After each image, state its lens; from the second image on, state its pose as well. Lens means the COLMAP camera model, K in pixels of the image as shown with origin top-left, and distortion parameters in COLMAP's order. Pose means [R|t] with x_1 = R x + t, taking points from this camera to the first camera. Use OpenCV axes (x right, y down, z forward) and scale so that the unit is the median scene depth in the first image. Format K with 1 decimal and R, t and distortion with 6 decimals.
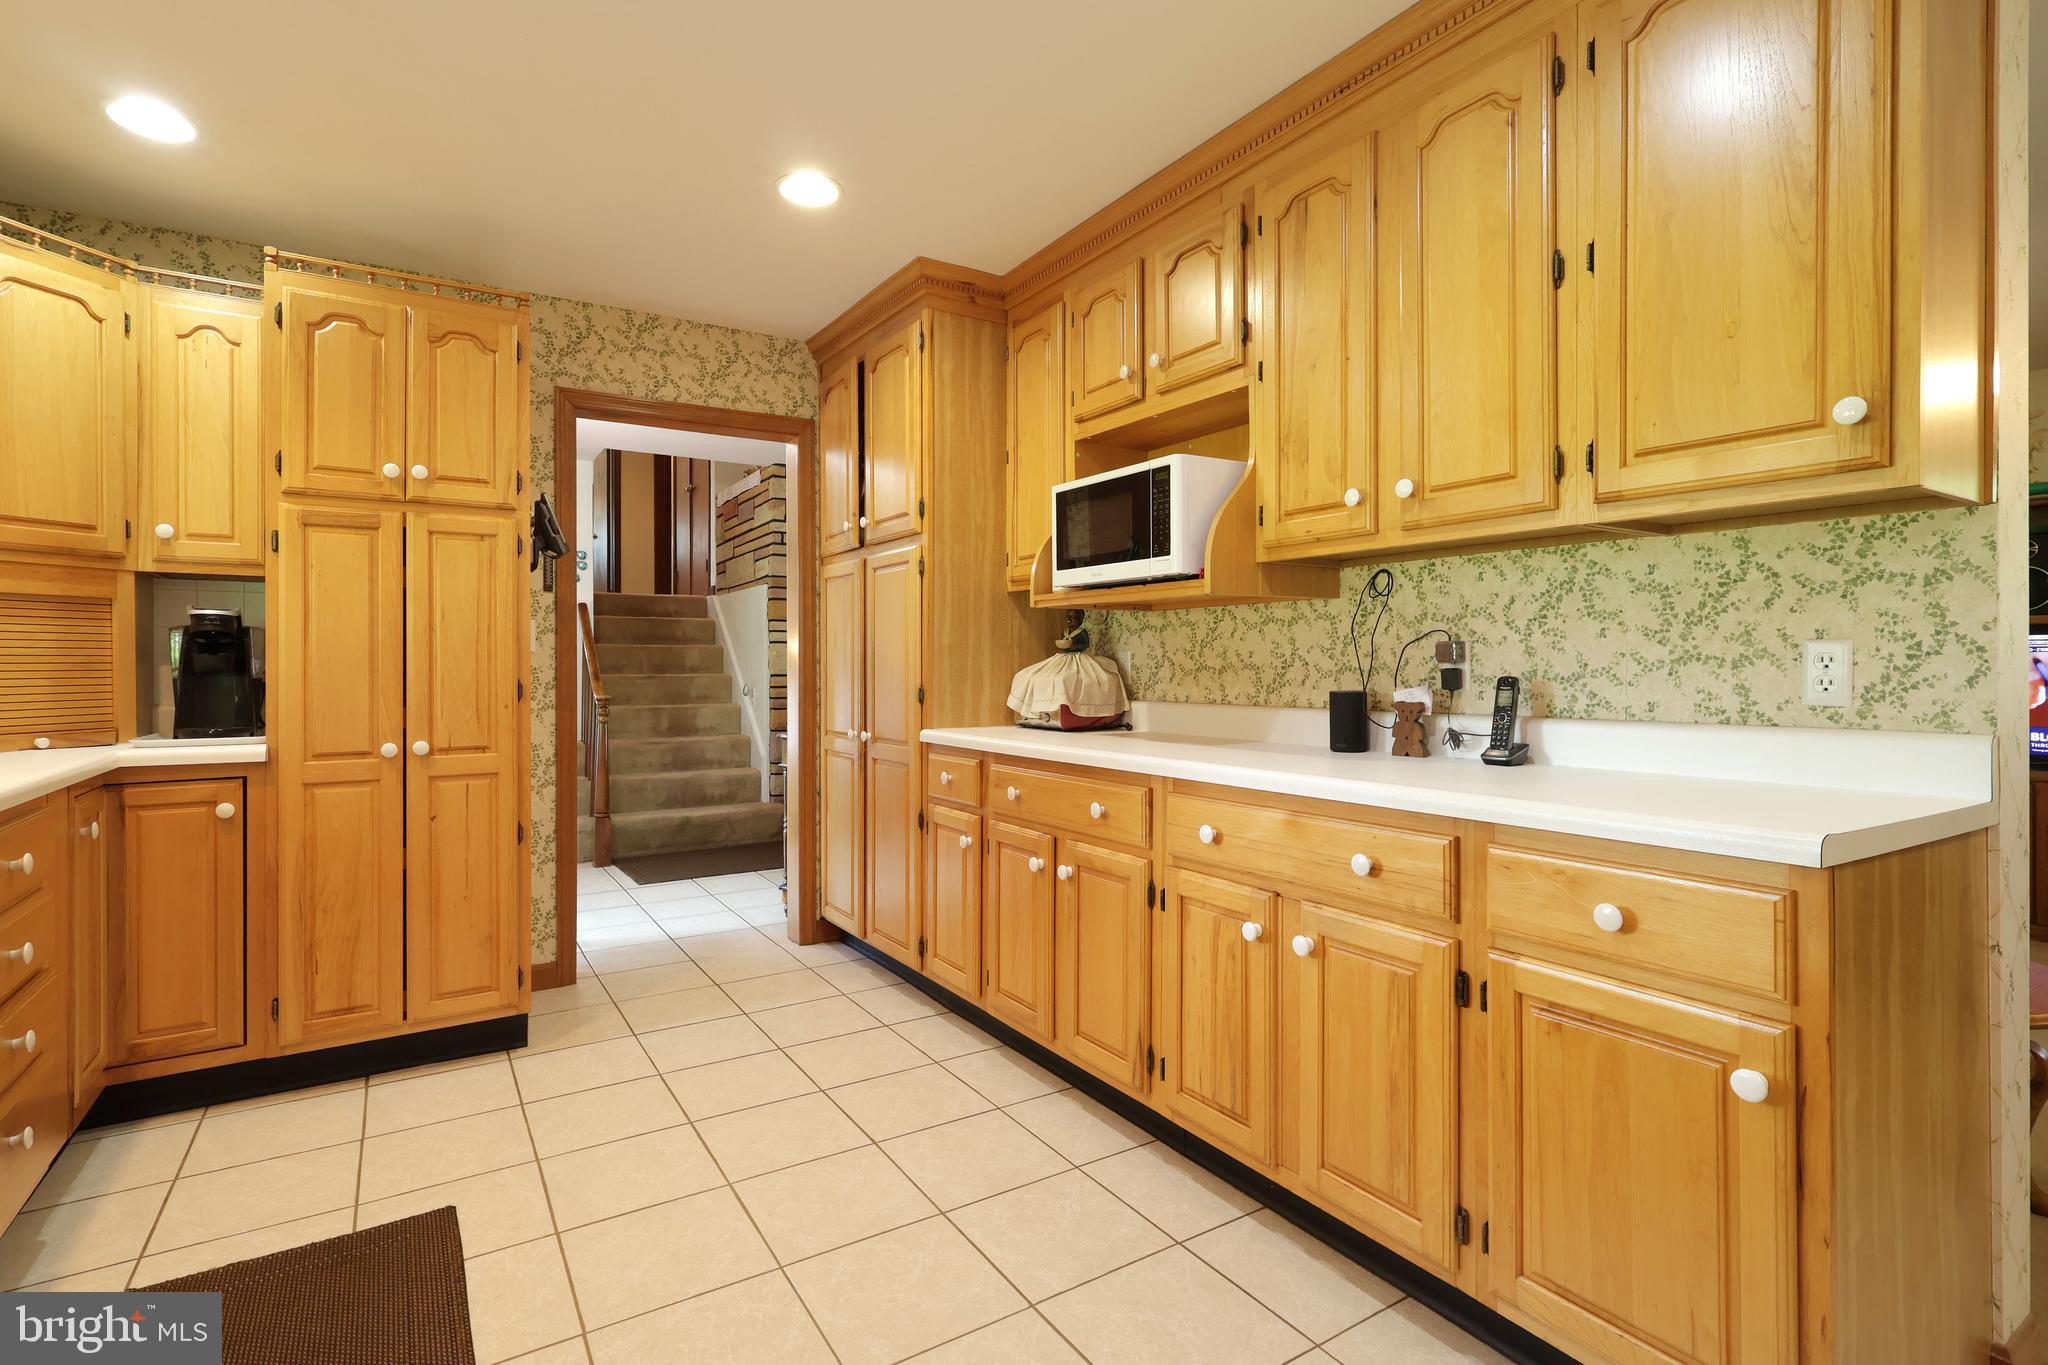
lens RADIAL K [[963.7, 0, 1001.3], [0, 963.7, 660.7], [0, 0, 1]] dist [-0.001751, 0.001964]
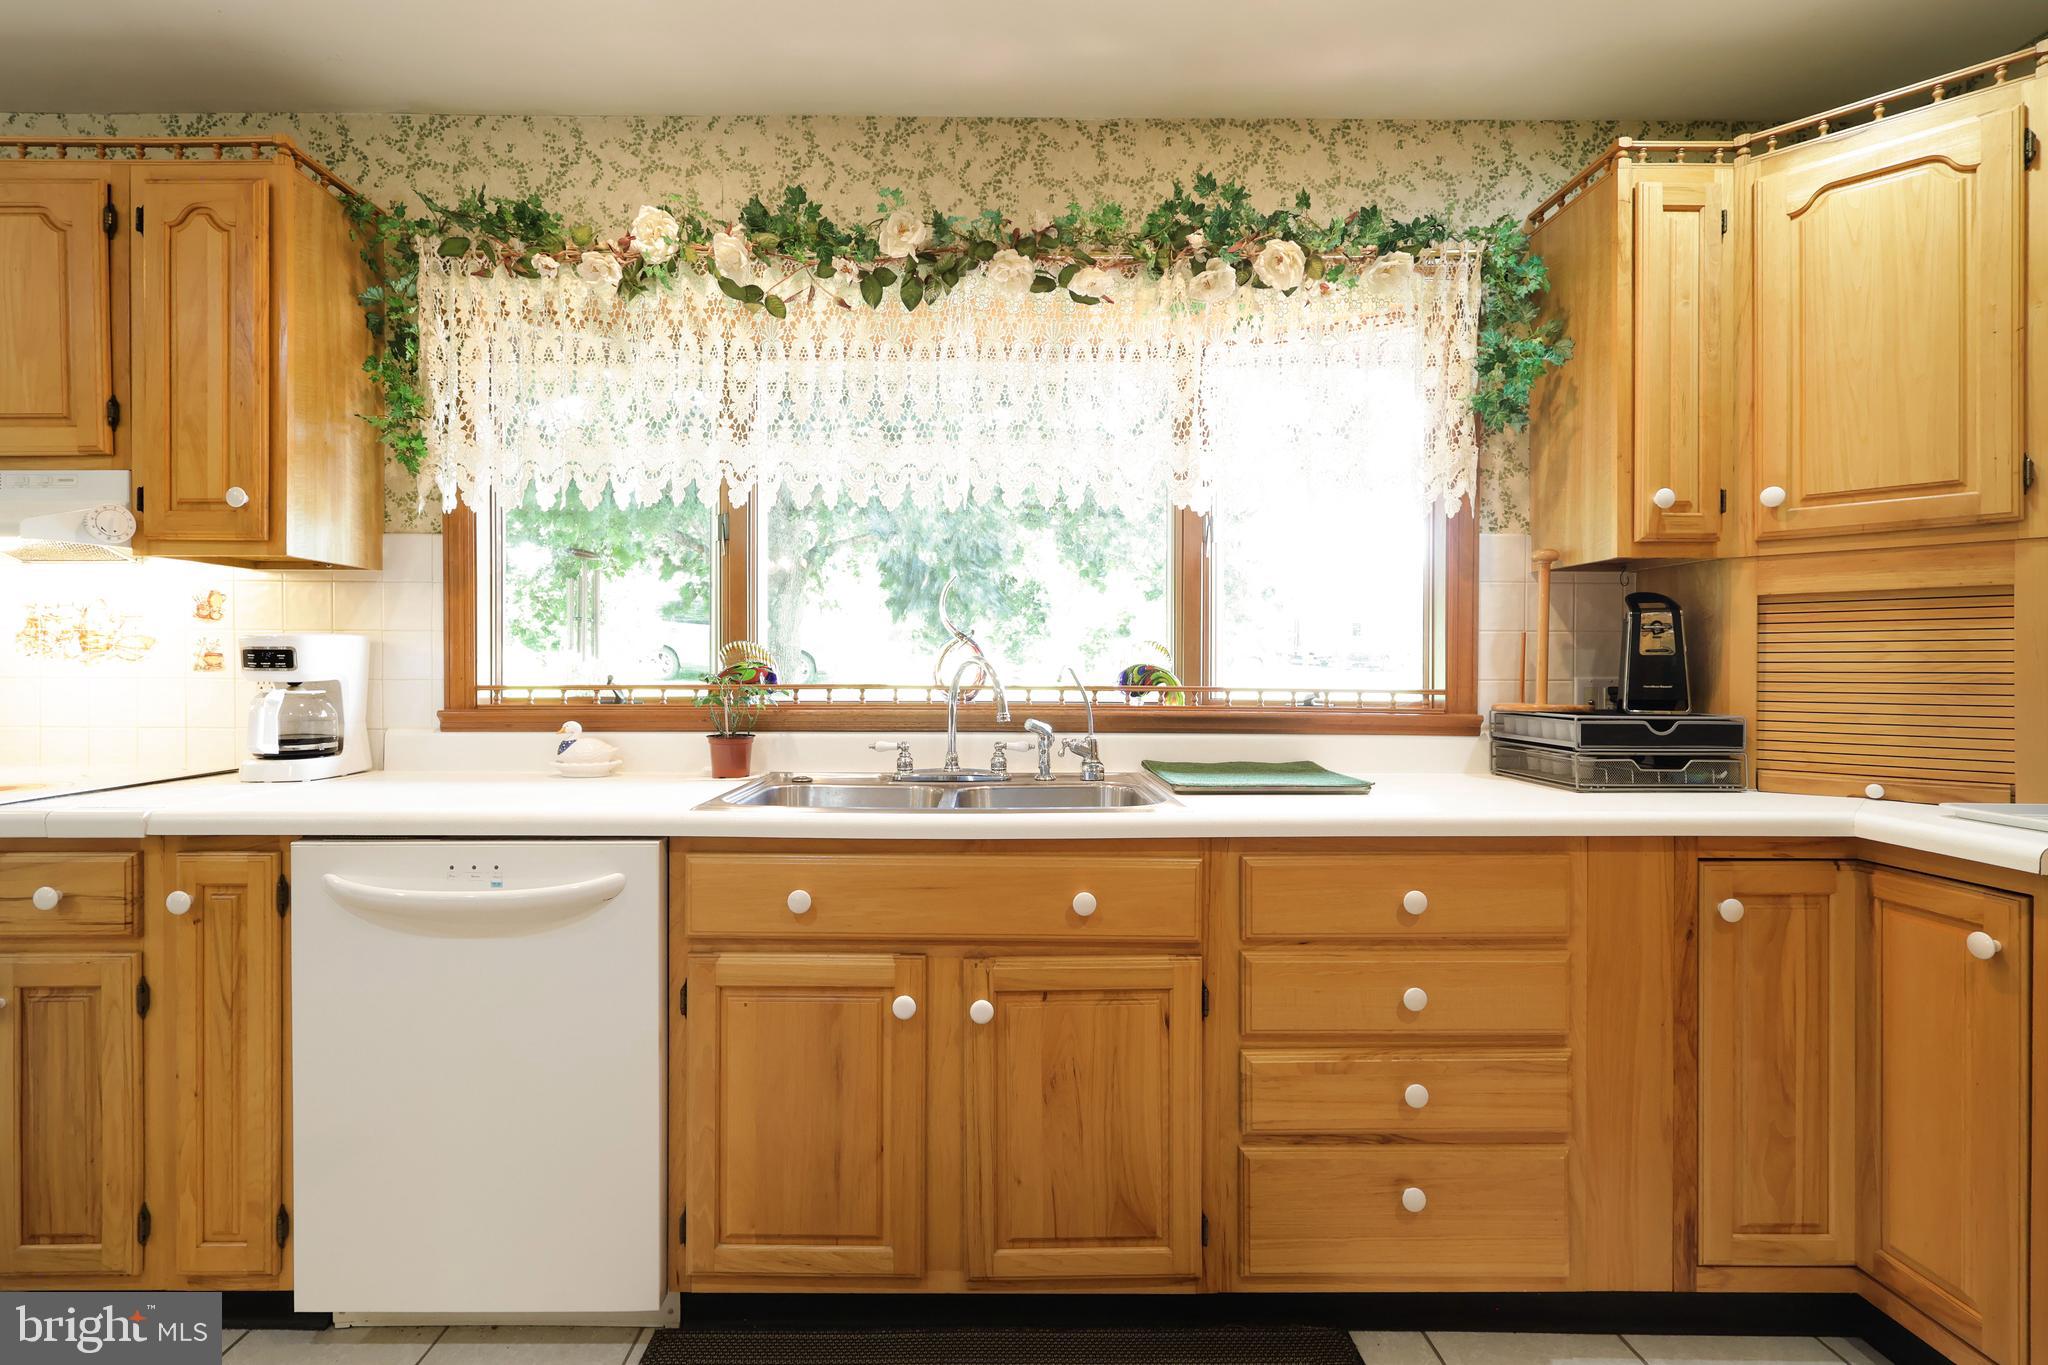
lens RADIAL K [[963.7, 0, 993.6], [0, 963.7, 677.4], [0, 0, 1]] dist [-0.001751, 0.001964]
pose [[-0.526144, 0.010480, -0.850331, -0.012003], [0.002269, 0.999938, 0.010920, -0.011137], [0.850393, 0.003816, -0.526135, 0.766857]]
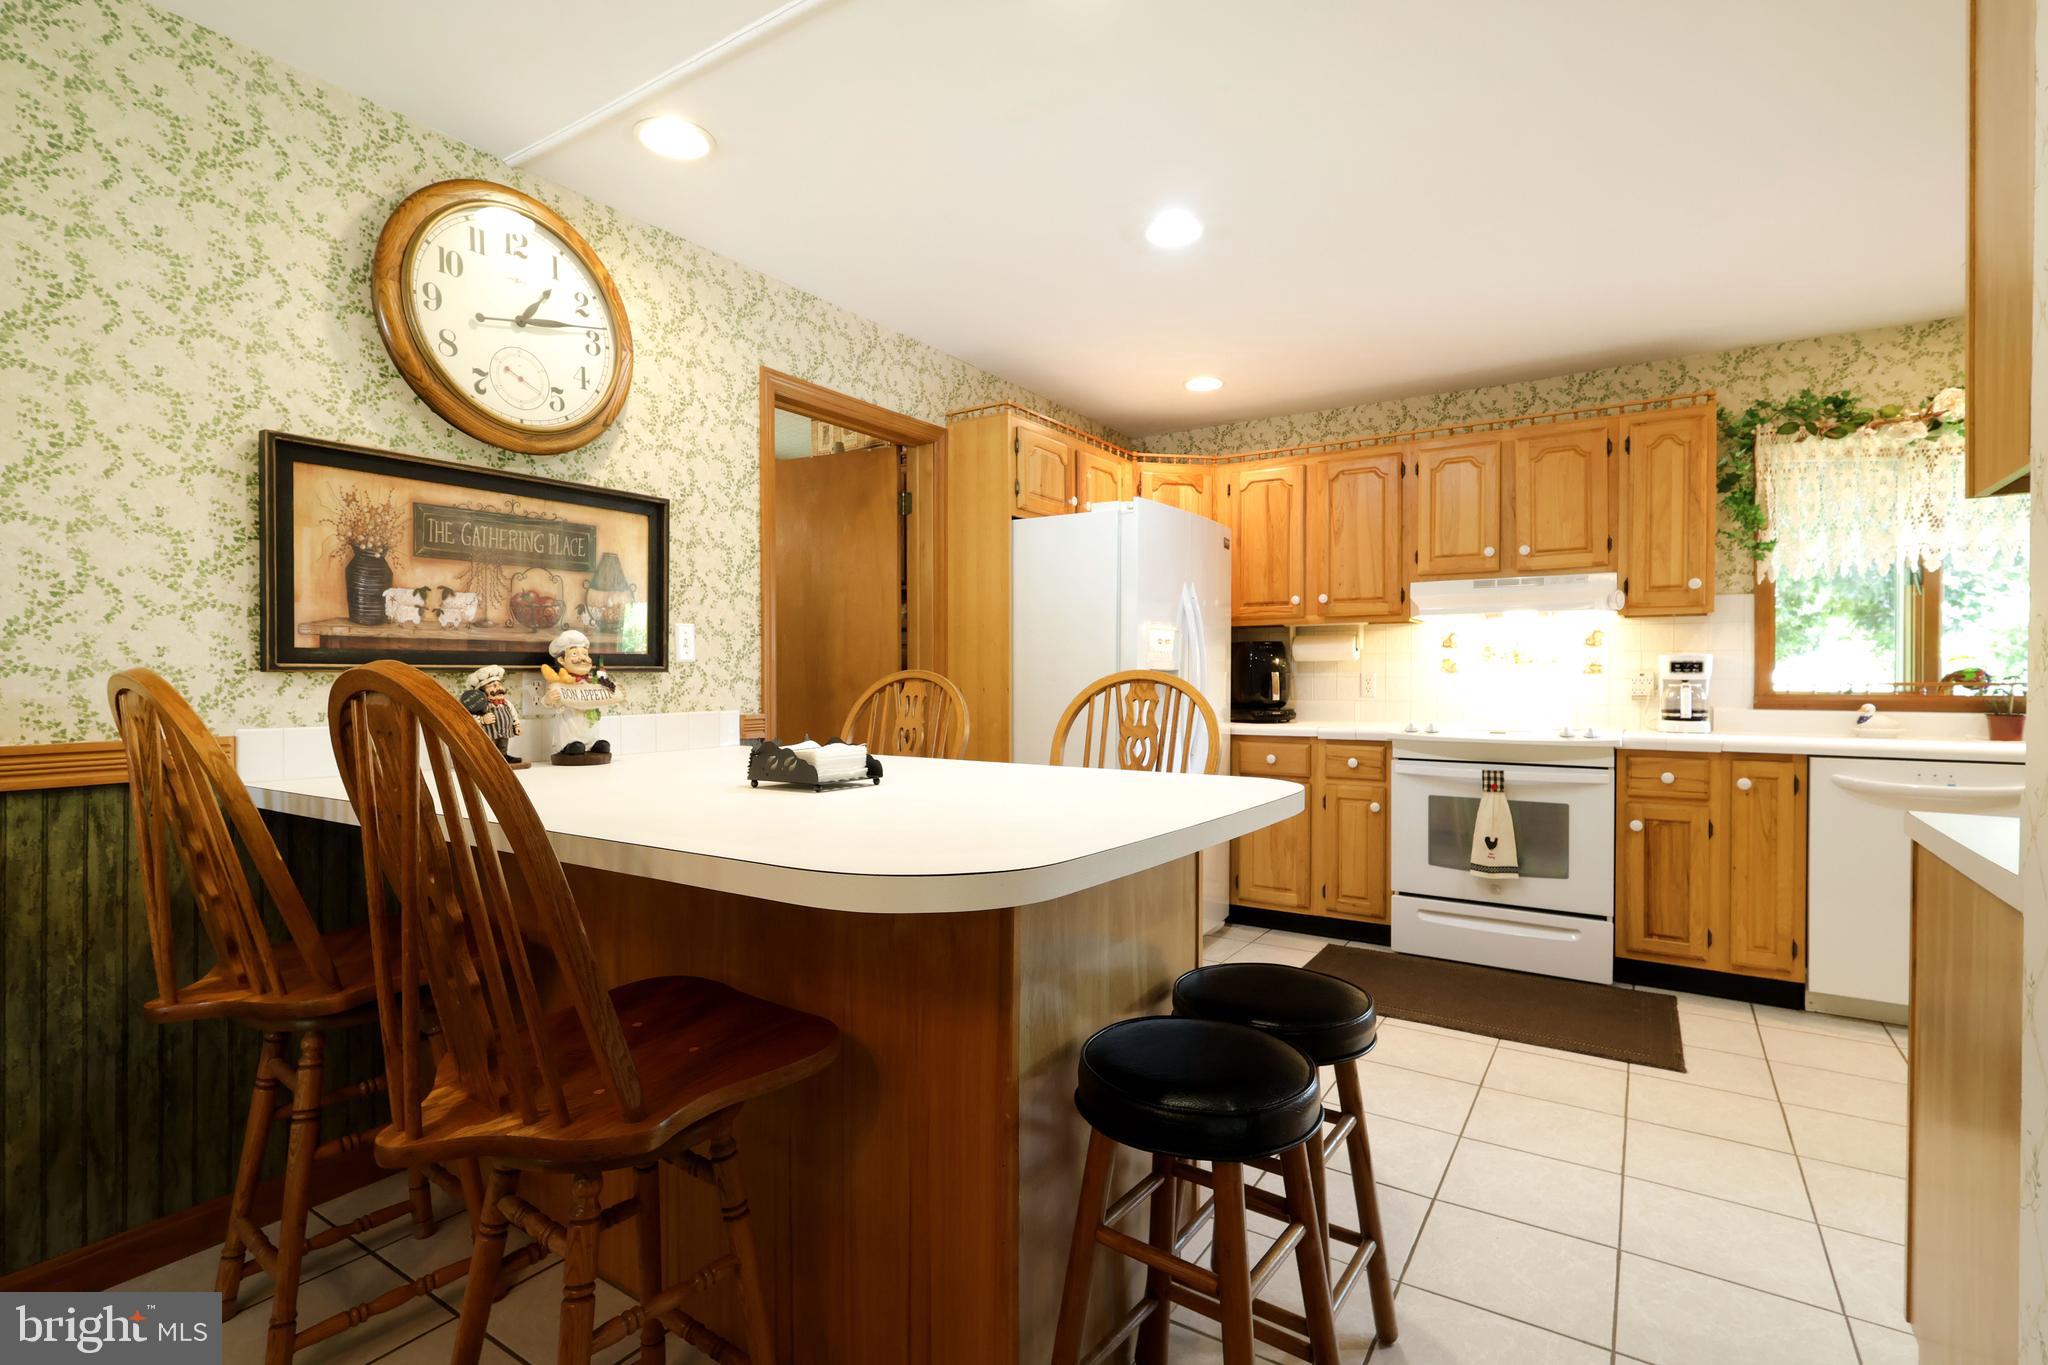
lens RADIAL K [[963.7, 0, 1018.4], [0, 963.7, 685.7], [0, 0, 1]] dist [-0.001751, 0.001964]
pose [[-0.909085, 0.007113, -0.416551, 1.149705], [0.004031, 0.999958, 0.008277, -0.007071], [0.416592, 0.005845, -0.909075, 0.763339]]
